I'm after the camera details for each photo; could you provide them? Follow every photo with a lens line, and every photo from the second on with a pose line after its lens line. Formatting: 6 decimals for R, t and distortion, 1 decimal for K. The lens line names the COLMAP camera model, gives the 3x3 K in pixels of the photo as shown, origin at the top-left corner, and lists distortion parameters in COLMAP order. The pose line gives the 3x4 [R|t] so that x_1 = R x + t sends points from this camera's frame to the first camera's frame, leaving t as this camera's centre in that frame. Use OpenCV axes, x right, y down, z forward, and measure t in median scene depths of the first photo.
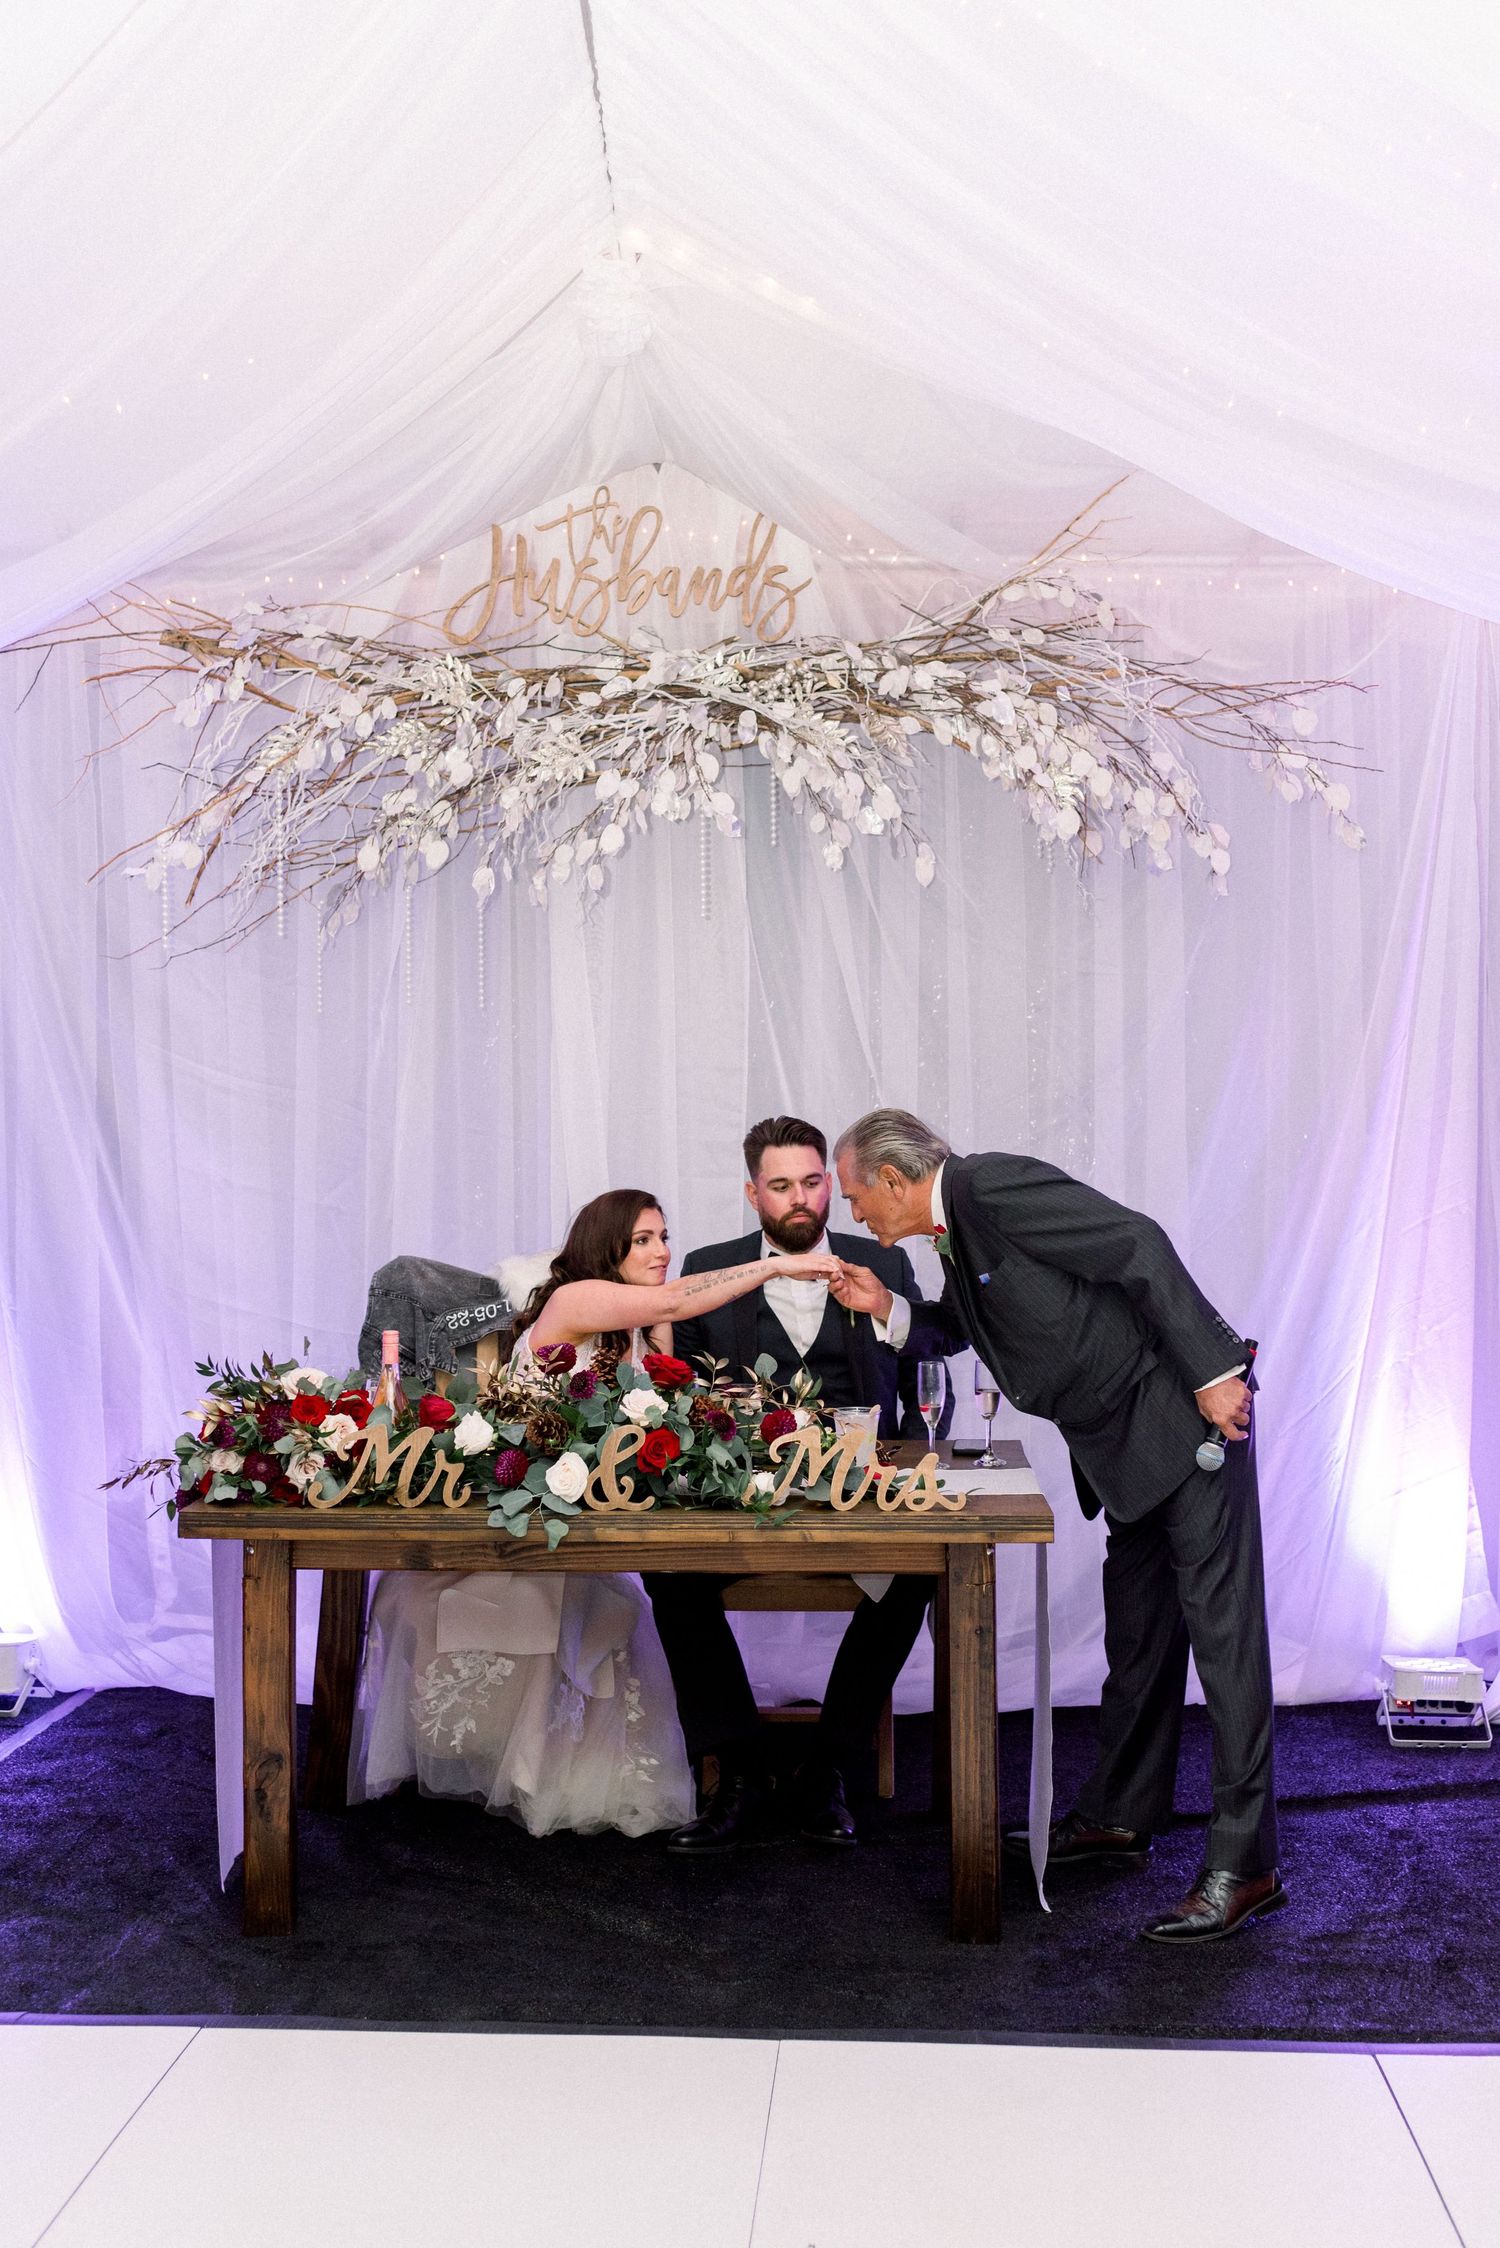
lens RADIAL K [[2592.5, 0, 750.0], [0, 2592.5, 1124.0], [0, 0, 1]] dist [0.013980, 0.003022]
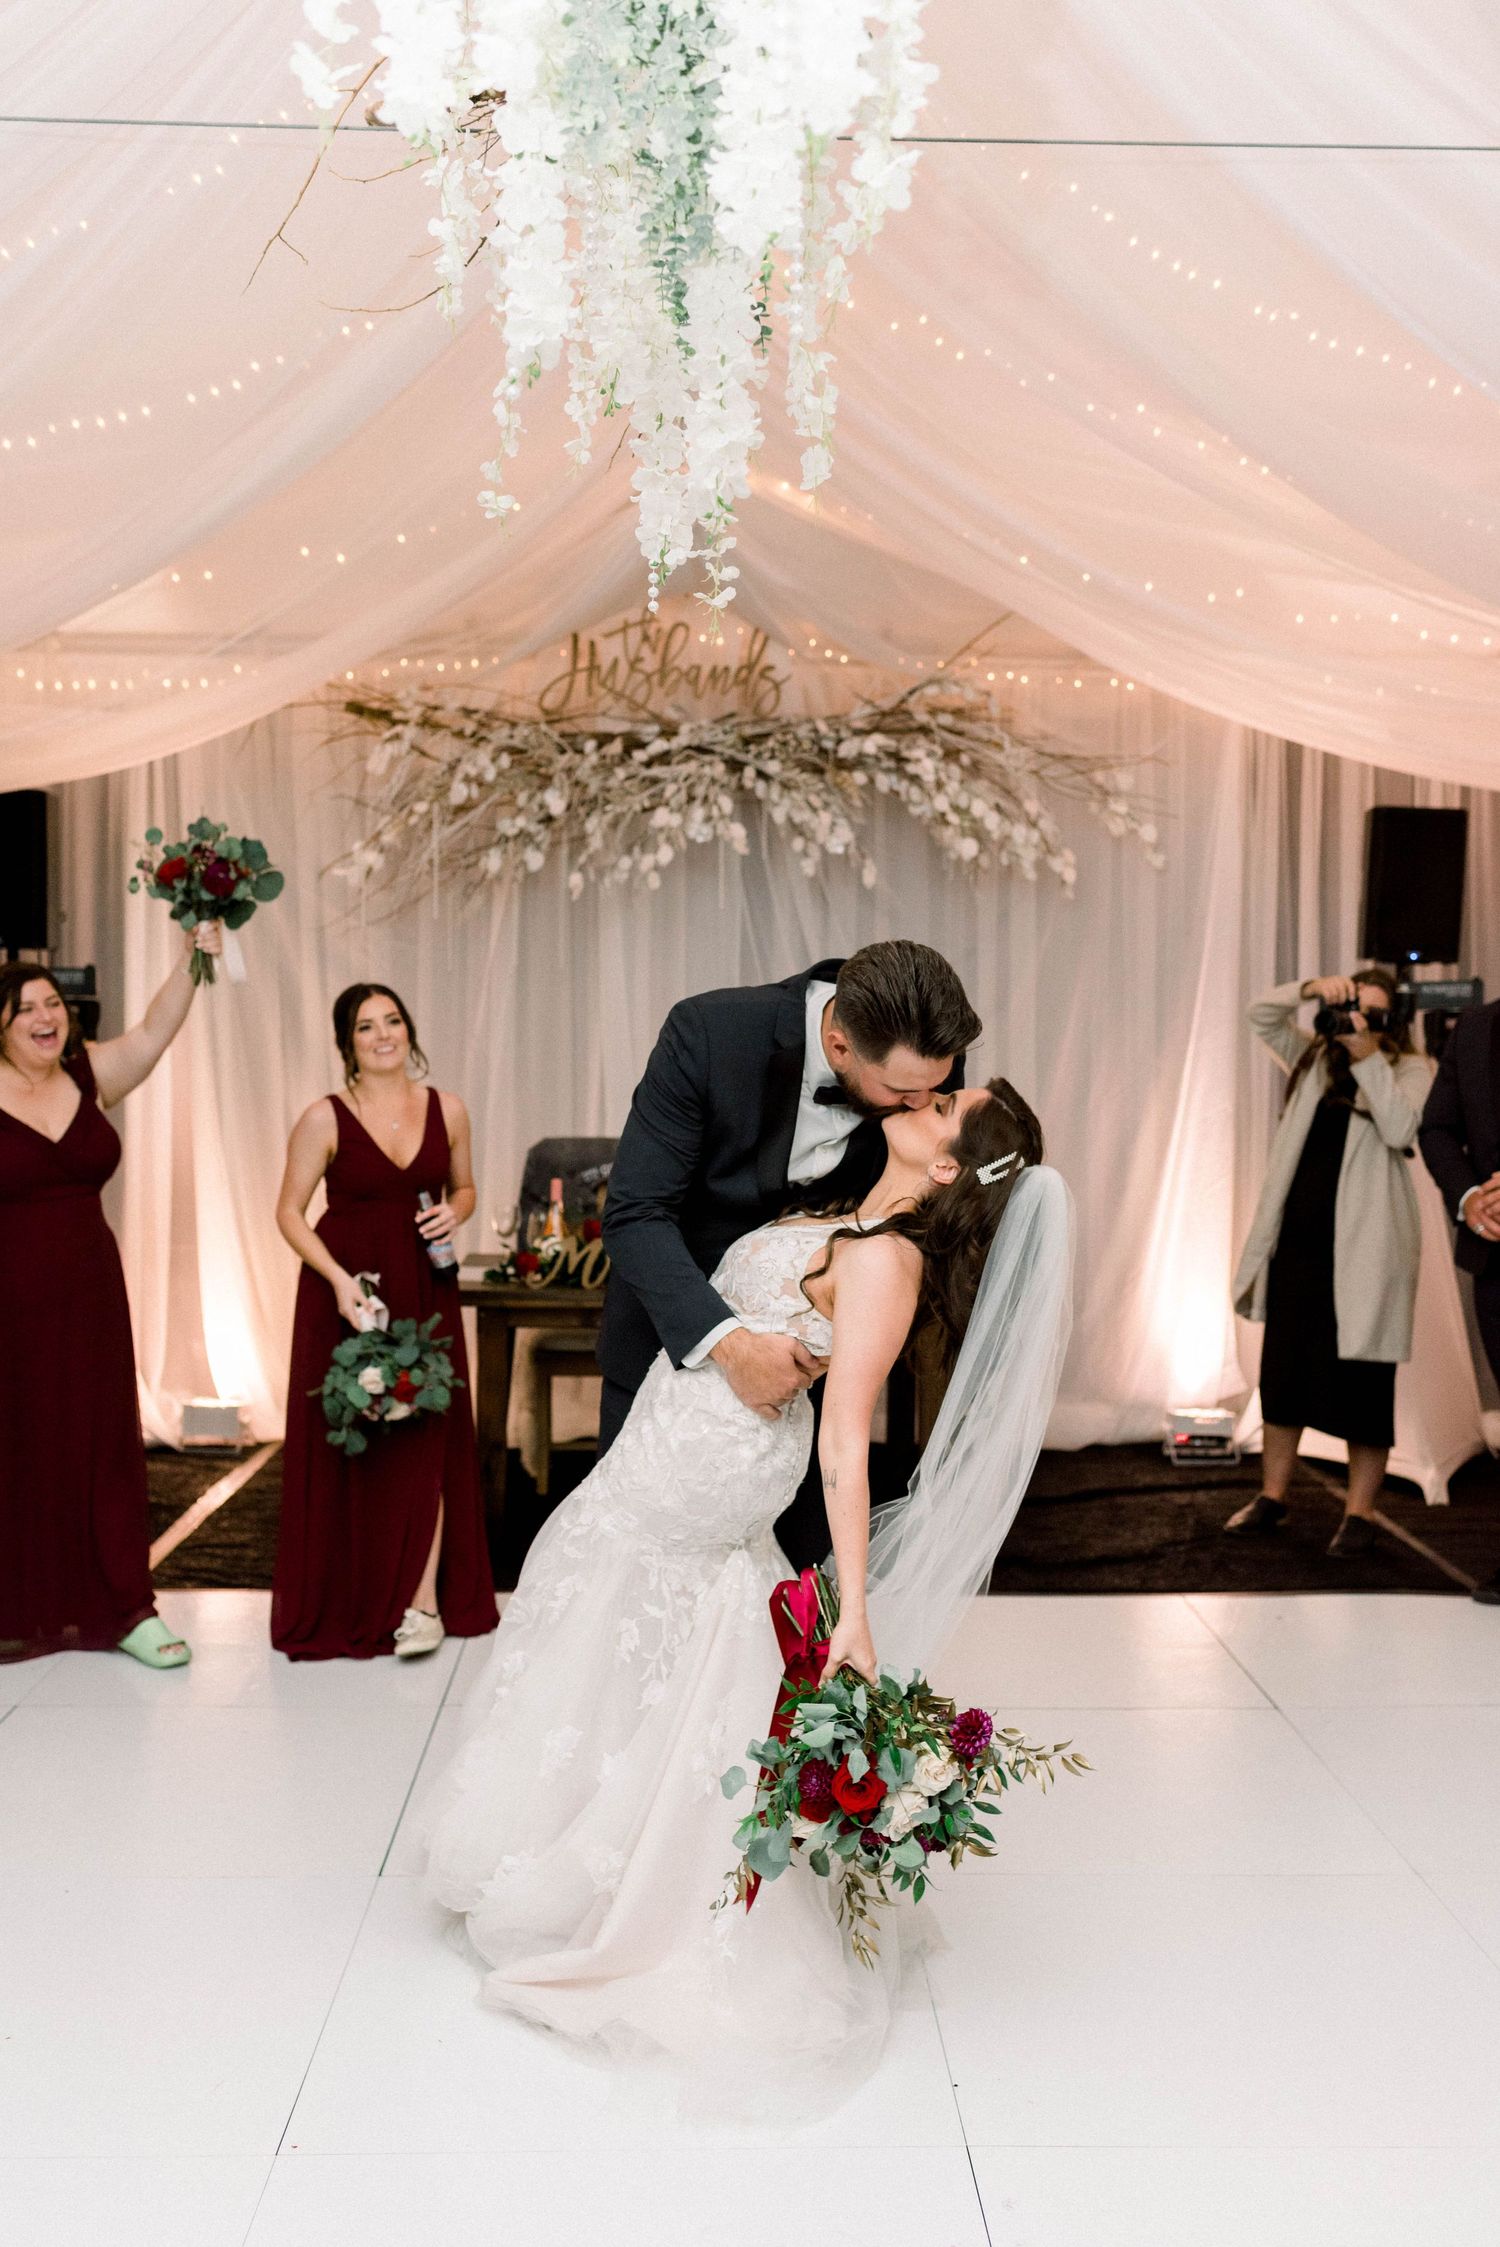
lens RADIAL K [[2347.5, 0, 750.0], [0, 2347.5, 1123.5], [0, 0, 1]] dist [0.013606, 0.010406]
pose [[0.996336, 0.005871, 0.085322, -0.112309], [-0.008102, 0.999634, 0.025821, 0.007689], [-0.085140, -0.026418, 0.996019, -0.321544]]
